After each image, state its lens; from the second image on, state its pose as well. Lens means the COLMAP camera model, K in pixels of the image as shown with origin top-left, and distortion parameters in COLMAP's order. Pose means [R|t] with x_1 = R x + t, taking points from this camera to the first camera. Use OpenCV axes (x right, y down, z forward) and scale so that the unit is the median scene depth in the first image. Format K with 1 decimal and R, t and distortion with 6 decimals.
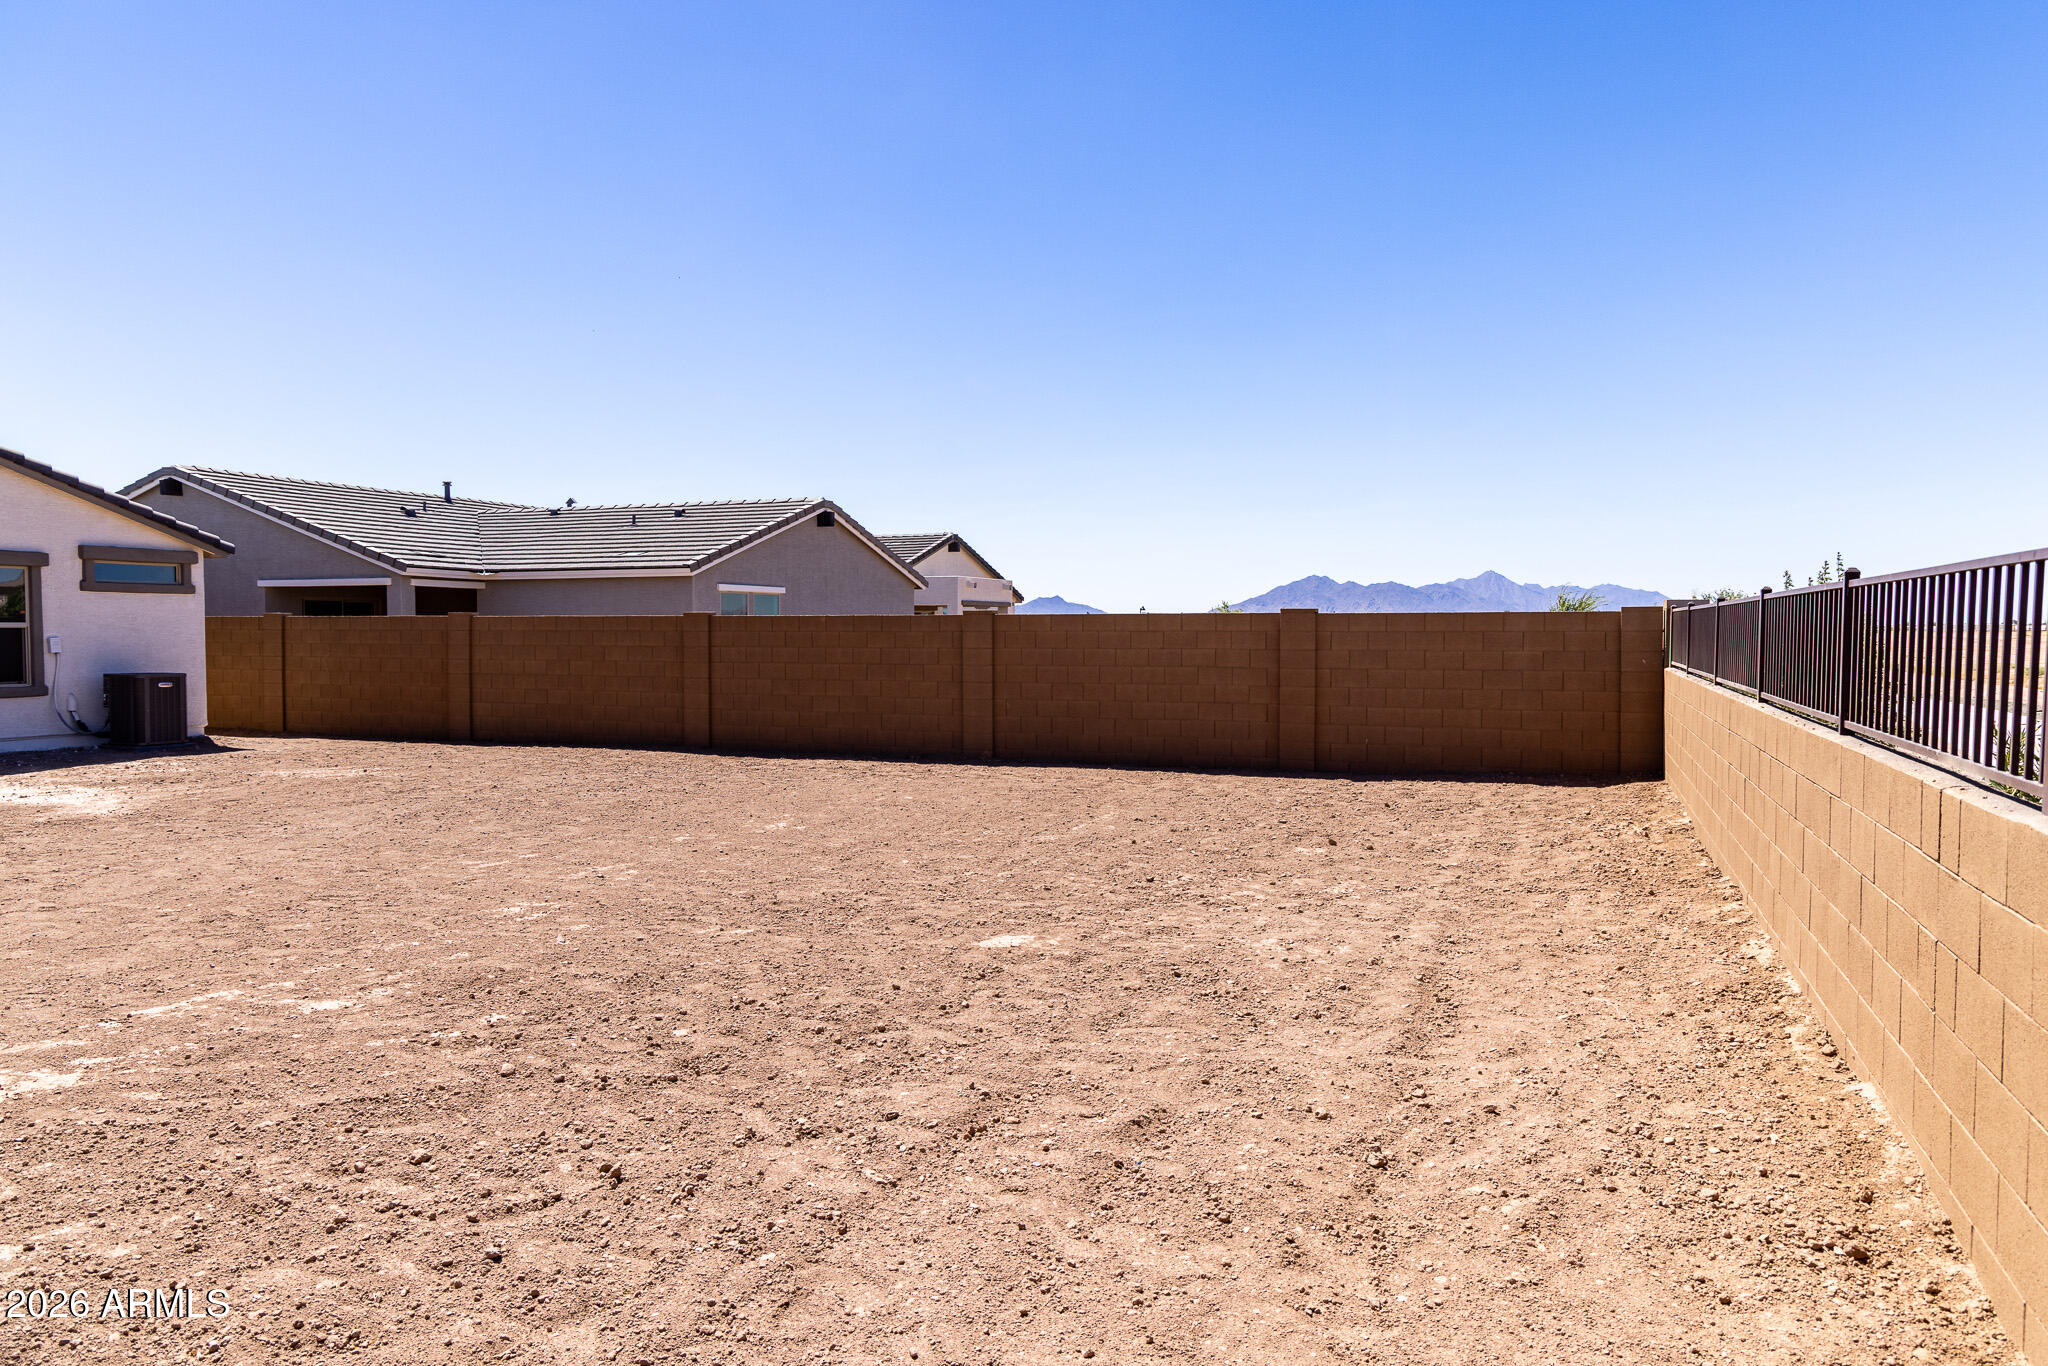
lens RADIAL K [[1401.7, 0, 1052.7], [0, 1401.7, 681.4], [0, 0, 1]] dist [0.019471, -0.006056]
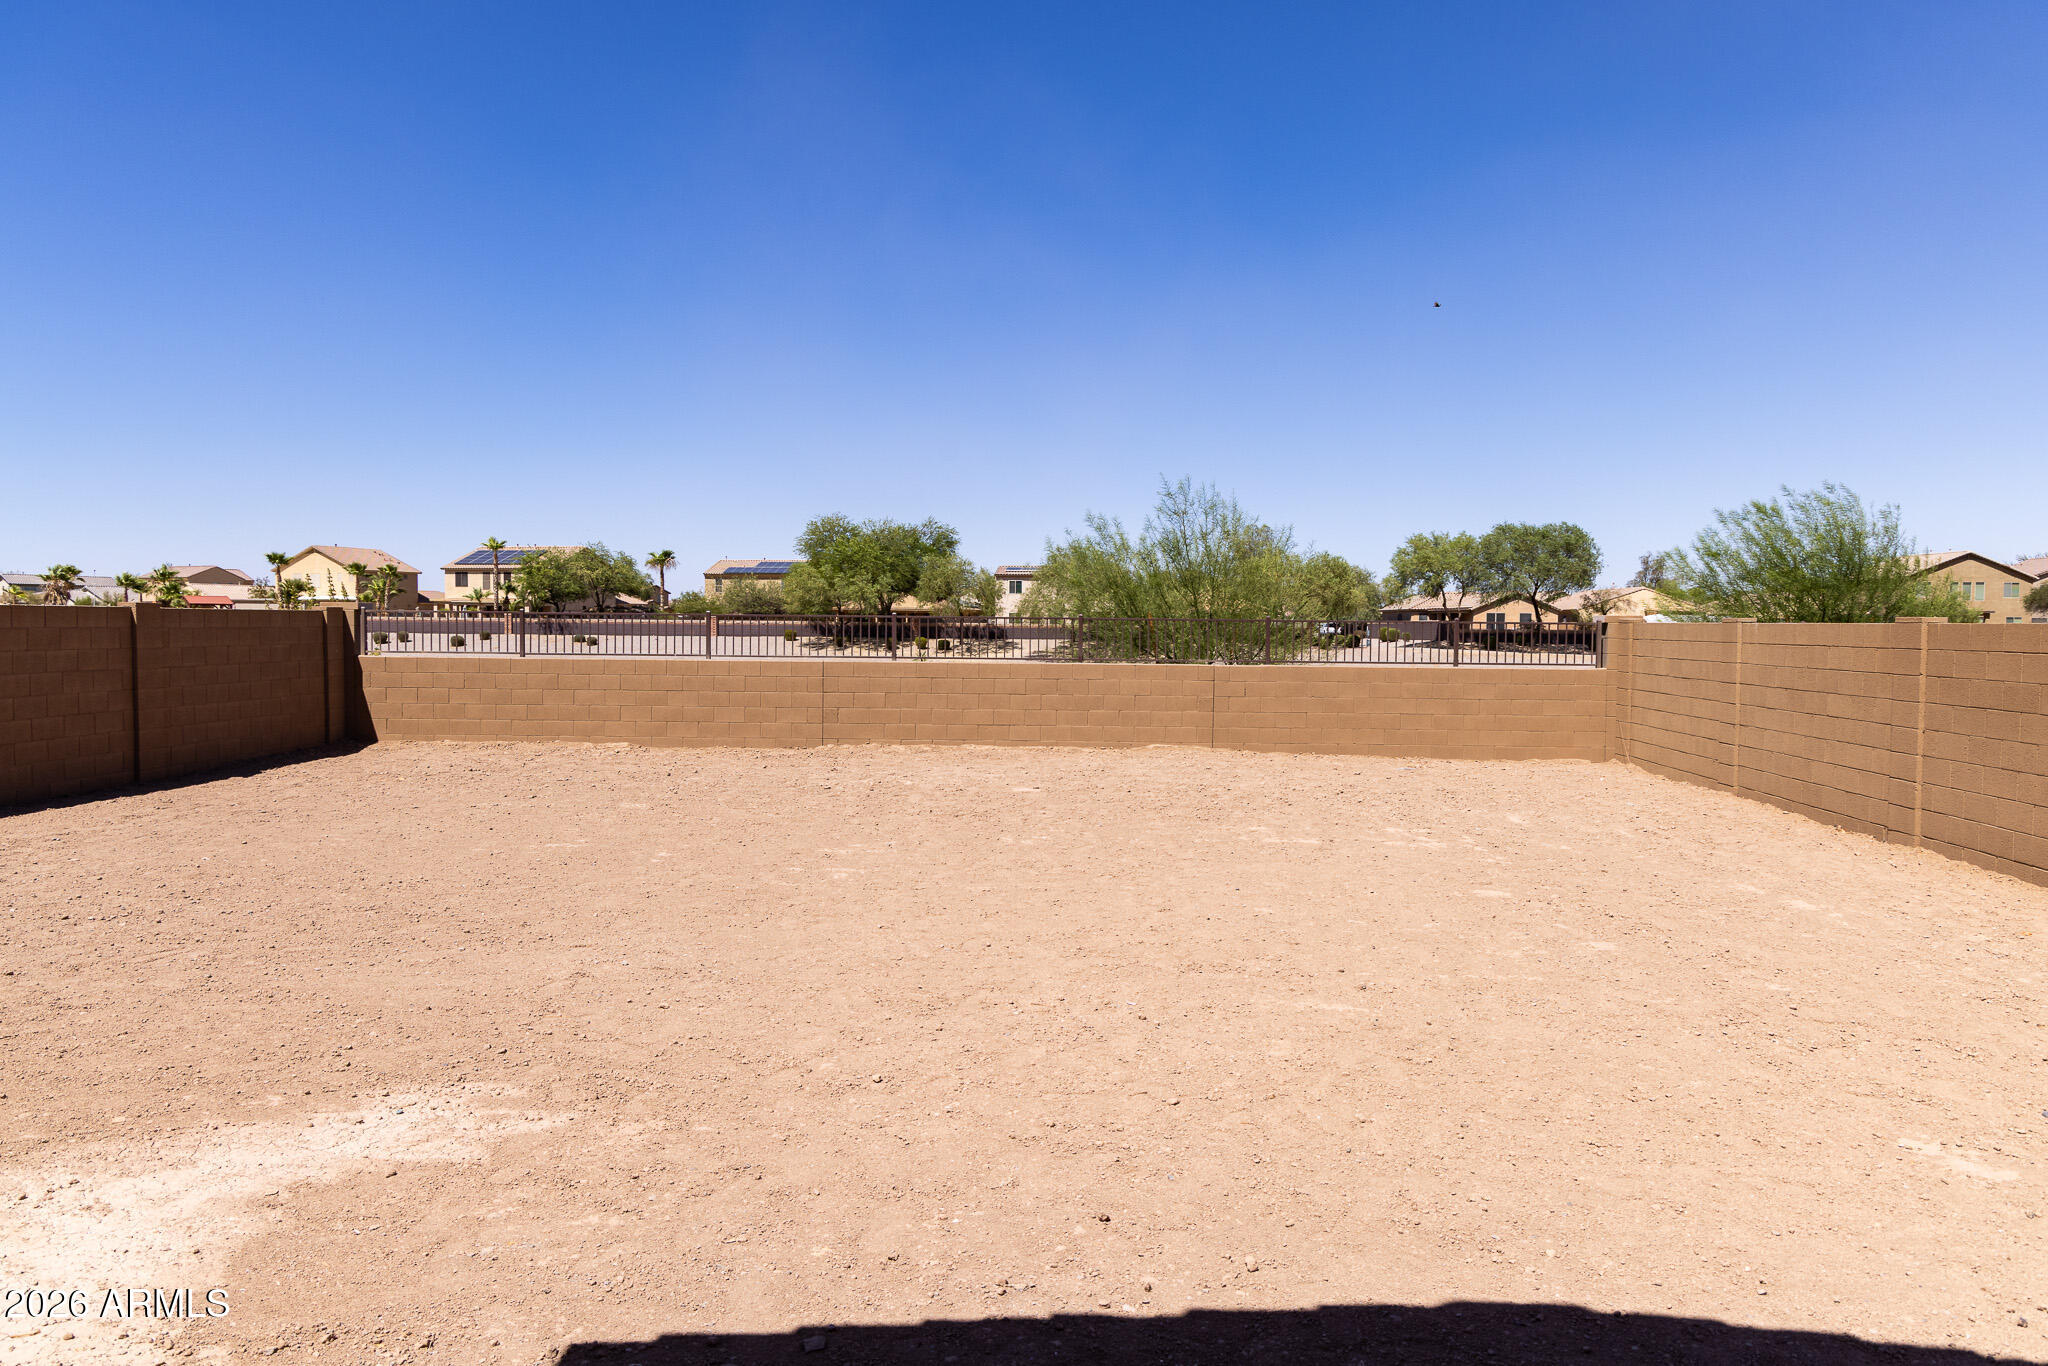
lens RADIAL K [[1401.7, 0, 1052.7], [0, 1401.7, 681.4], [0, 0, 1]] dist [0.019471, -0.006056]
pose [[-0.336821, -0.043314, 0.940572, -0.835830], [0.023436, 0.998246, 0.054362, -0.035988], [-0.941277, 0.040353, -0.335216, 0.732078]]
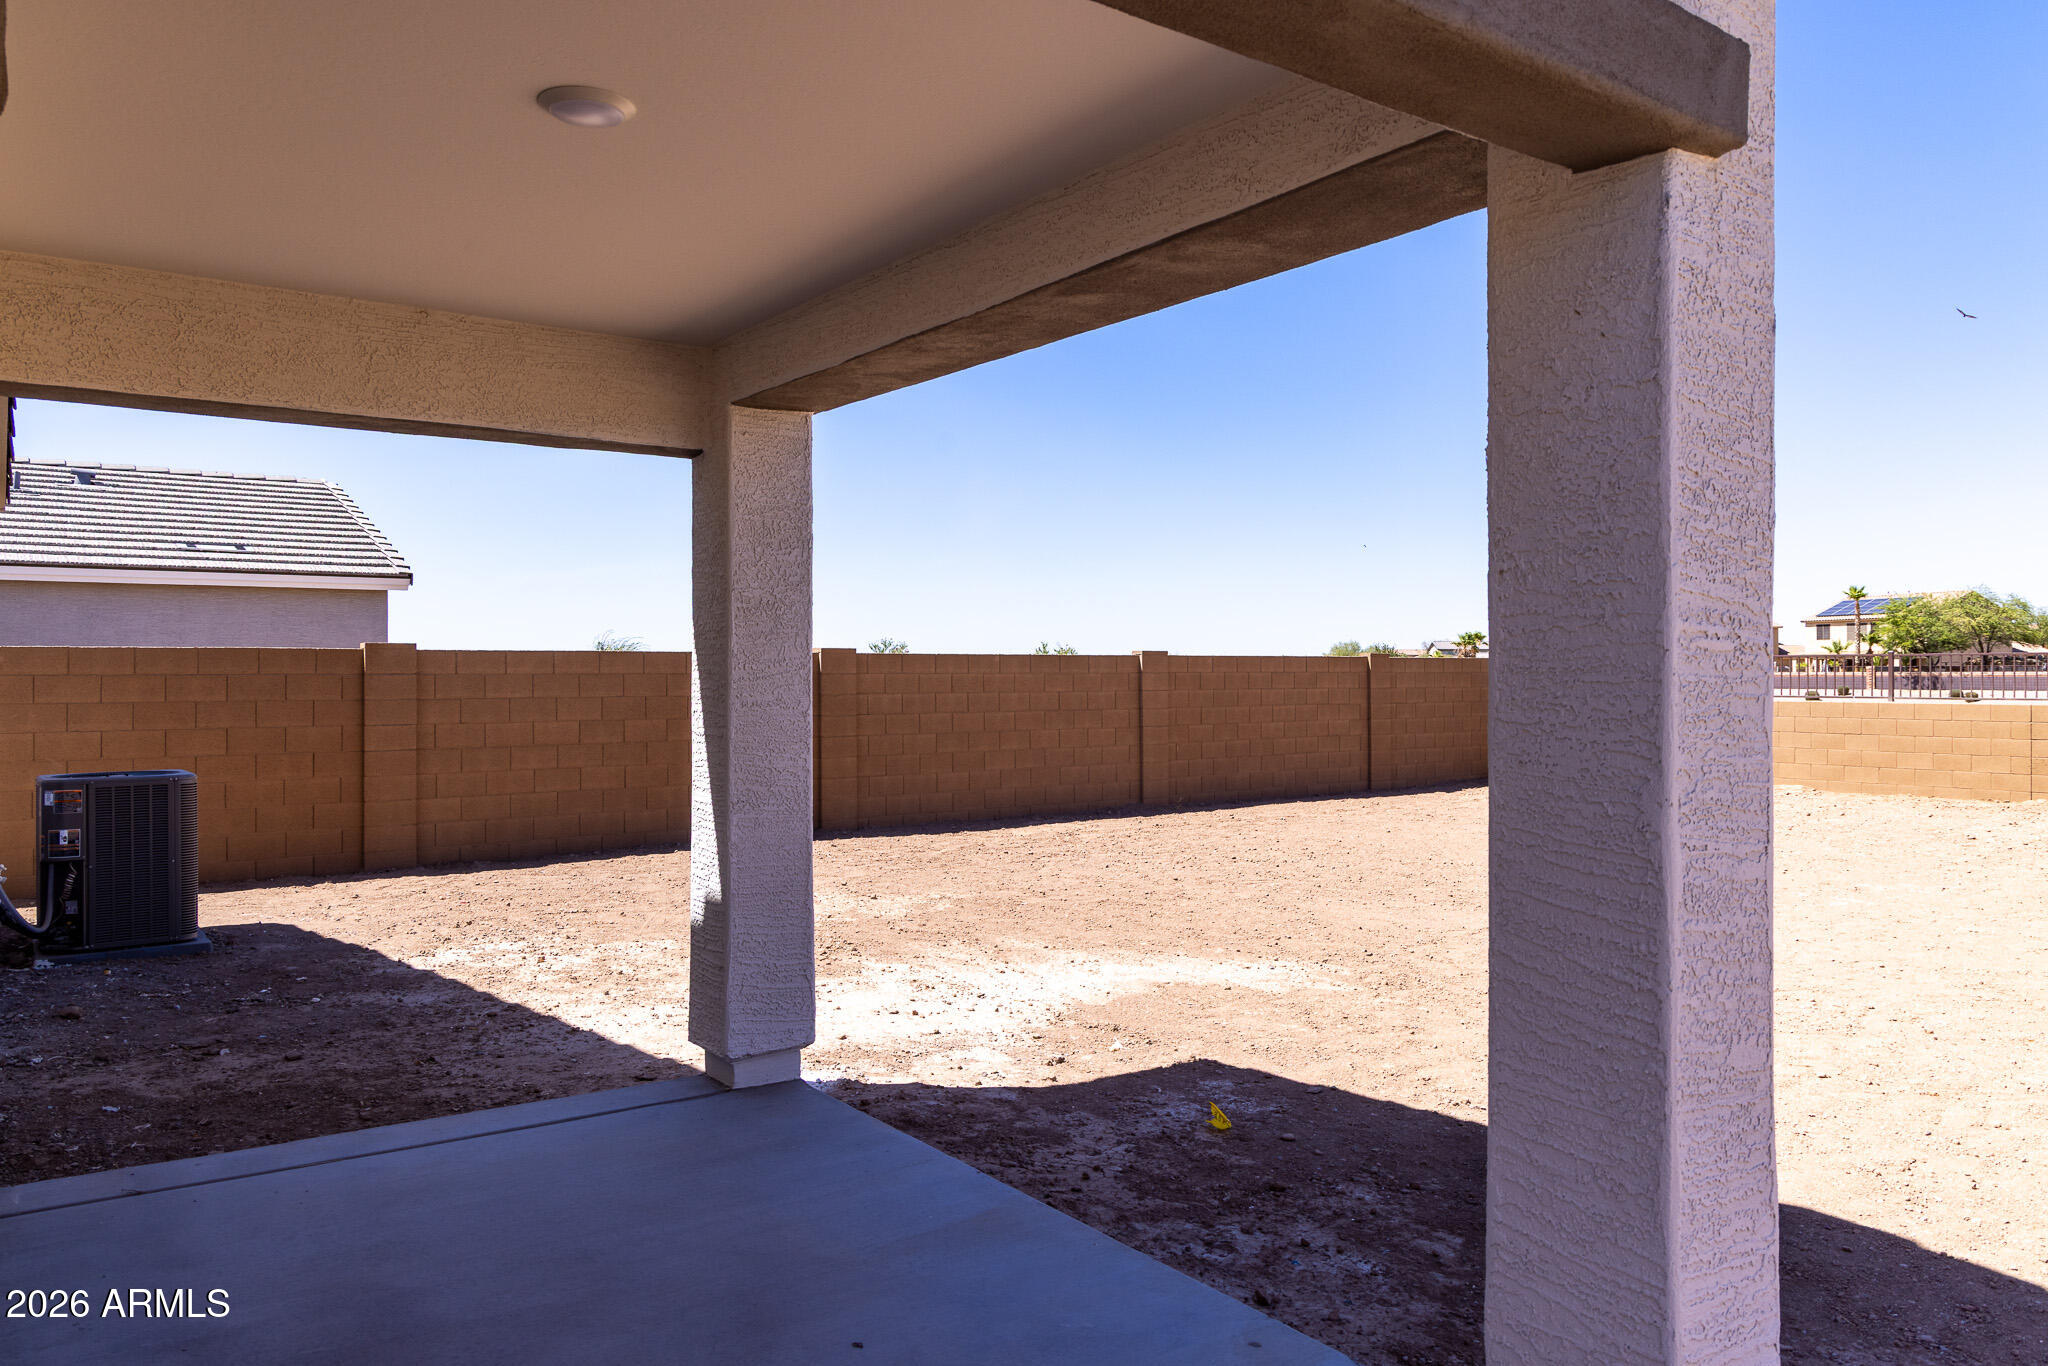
lens RADIAL K [[1401.7, 0, 1052.7], [0, 1401.7, 681.4], [0, 0, 1]] dist [0.019471, -0.006056]
pose [[0.523785, -0.006951, 0.851822, -0.934101], [0.032751, 0.999392, -0.011984, -0.021781], [-0.851221, 0.034175, 0.523694, 0.587977]]
